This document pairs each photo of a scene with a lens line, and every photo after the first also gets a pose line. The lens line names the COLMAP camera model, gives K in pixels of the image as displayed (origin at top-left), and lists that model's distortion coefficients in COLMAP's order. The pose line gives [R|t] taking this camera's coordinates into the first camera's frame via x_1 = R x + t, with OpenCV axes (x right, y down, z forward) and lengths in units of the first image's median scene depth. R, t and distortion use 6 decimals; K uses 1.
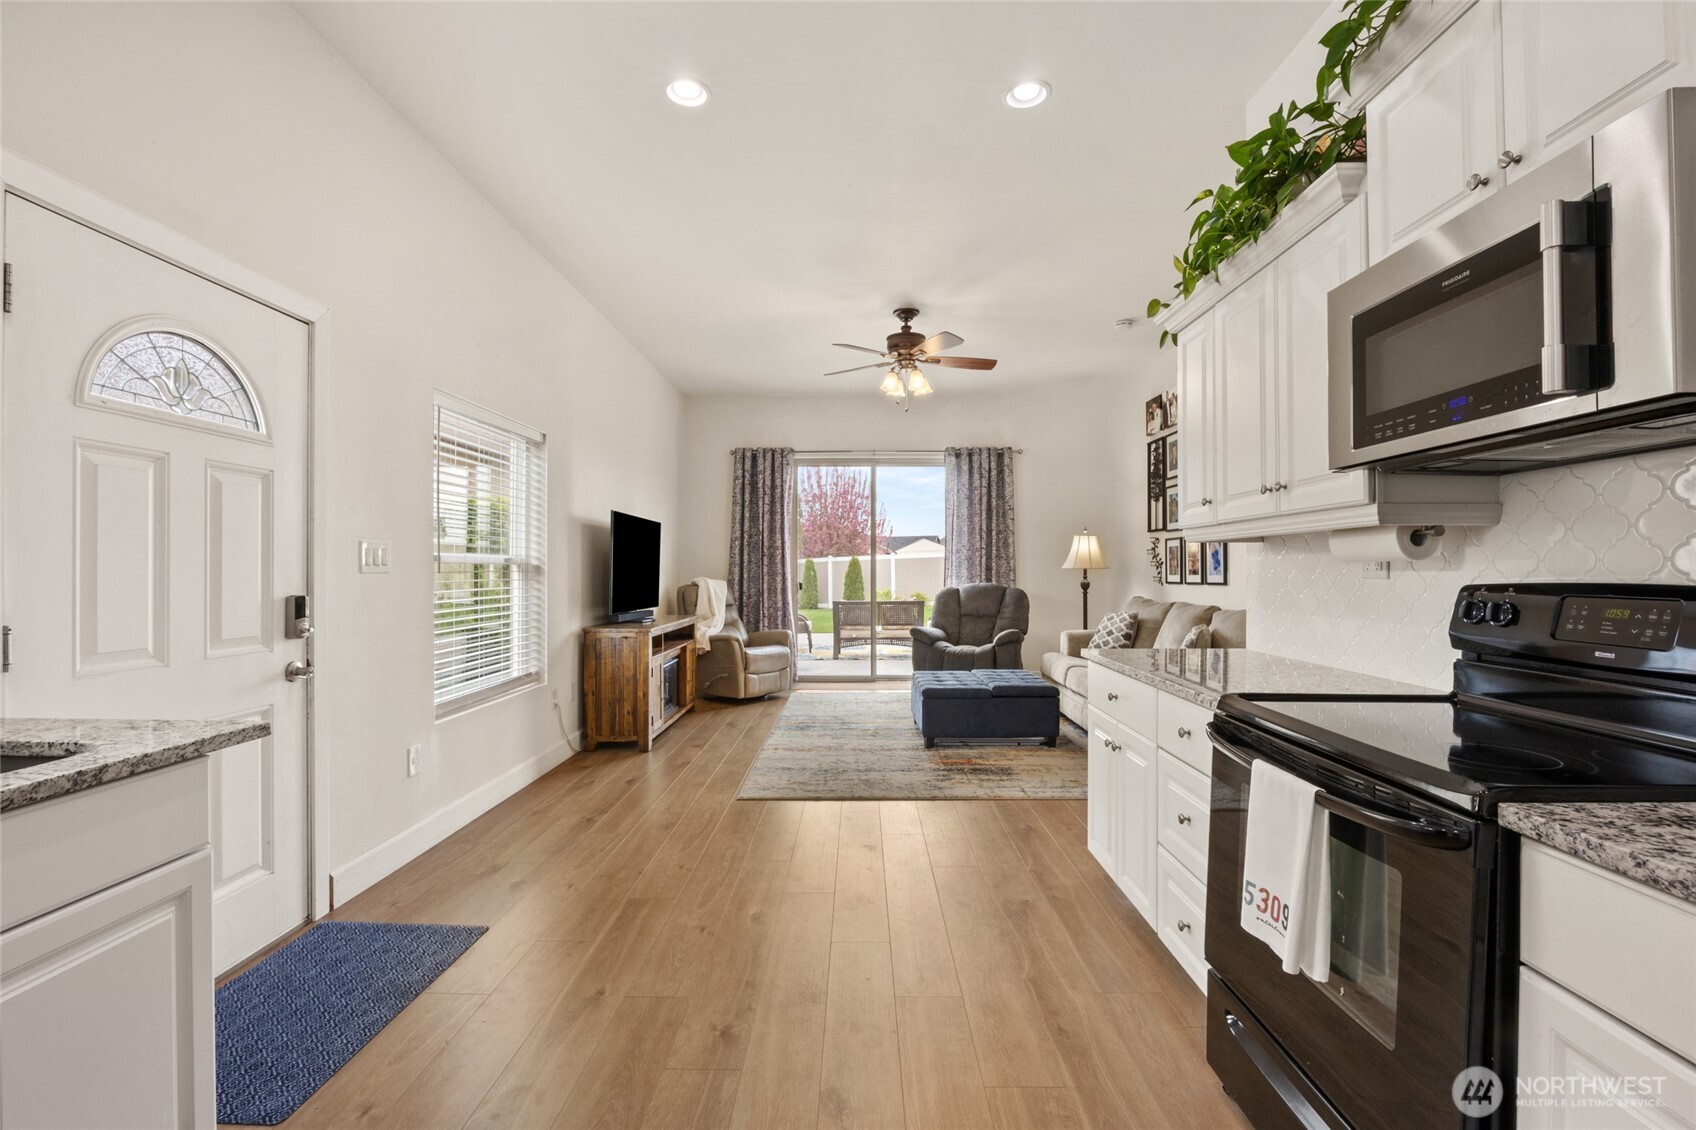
lens RADIAL K [[734.6, 0, 848.0], [0, 734.6, 565.0], [0, 0, 1]] dist [-0.000994, -0.000036]
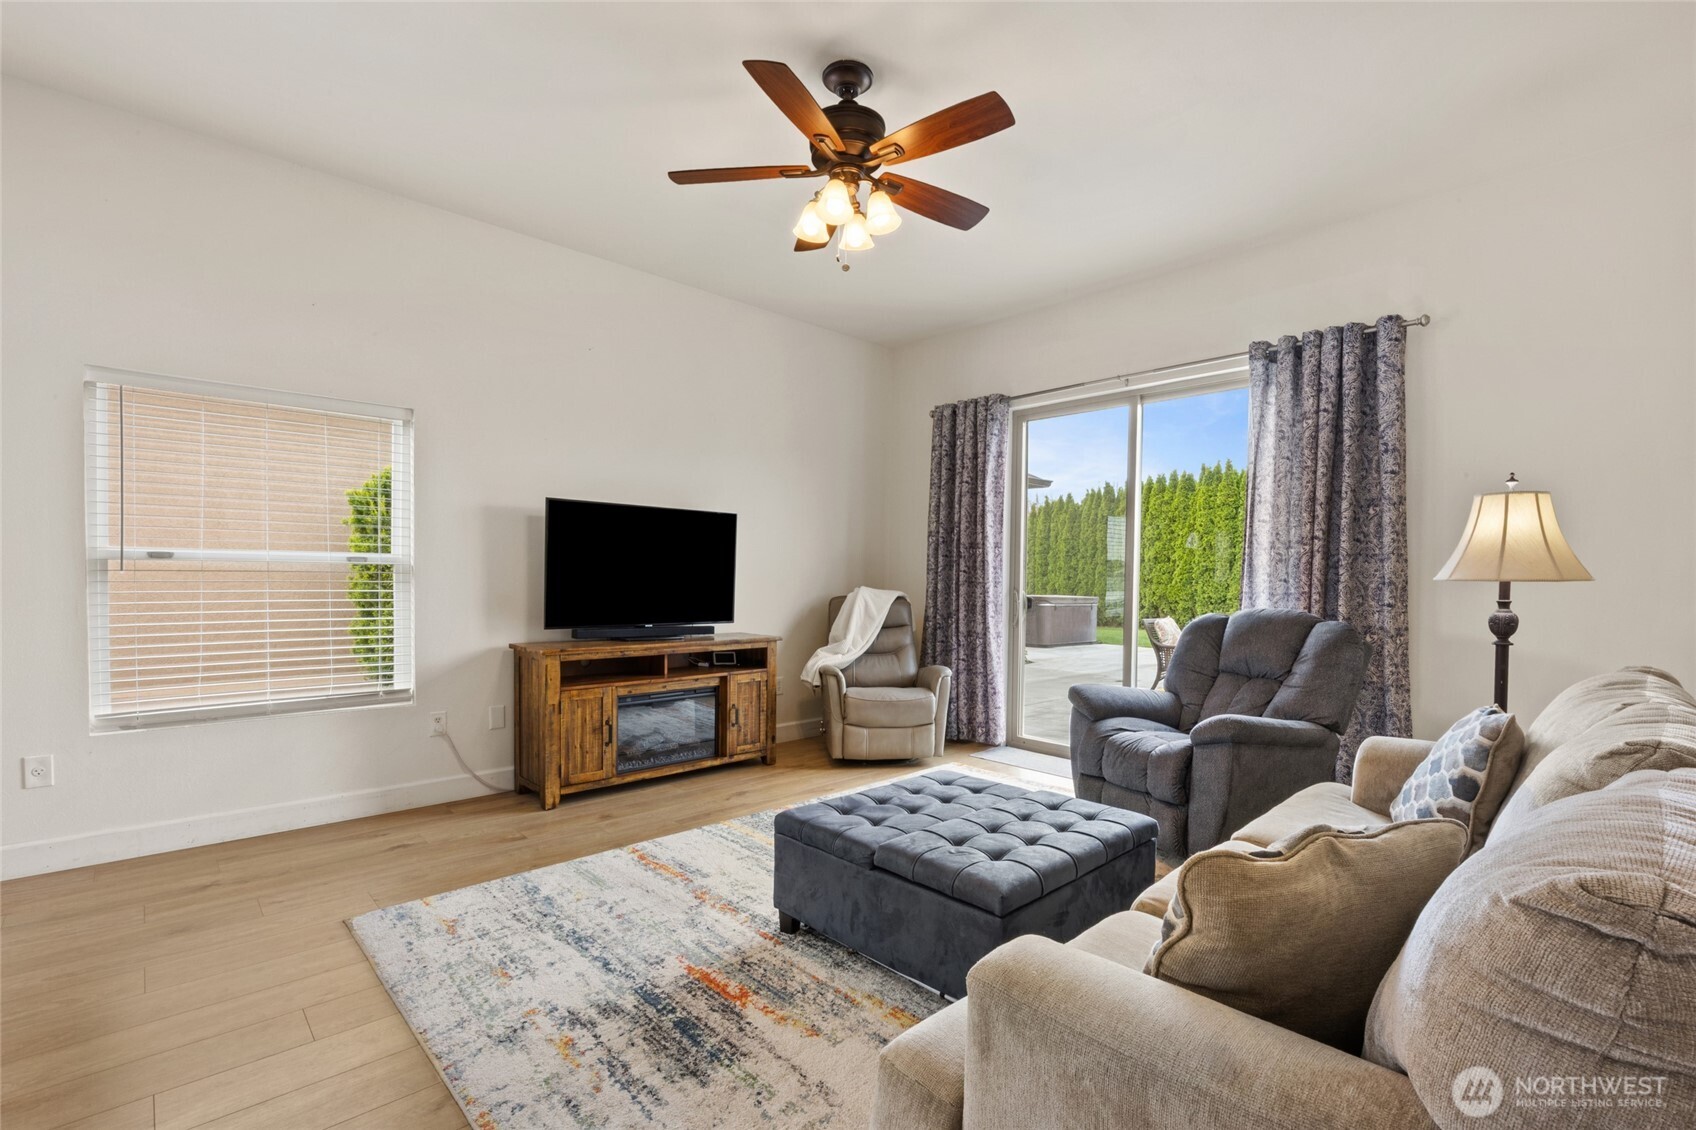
lens RADIAL K [[757.7, 0, 848.8], [0, 757.7, 587.7], [0, 0, 1]] dist [-0.002208, -0.000101]
pose [[0.708710, 0.020822, -0.705193, 0.316479], [-0.011163, 0.999770, 0.018301, 0.004335], [0.705412, -0.005098, 0.708779, 0.425932]]
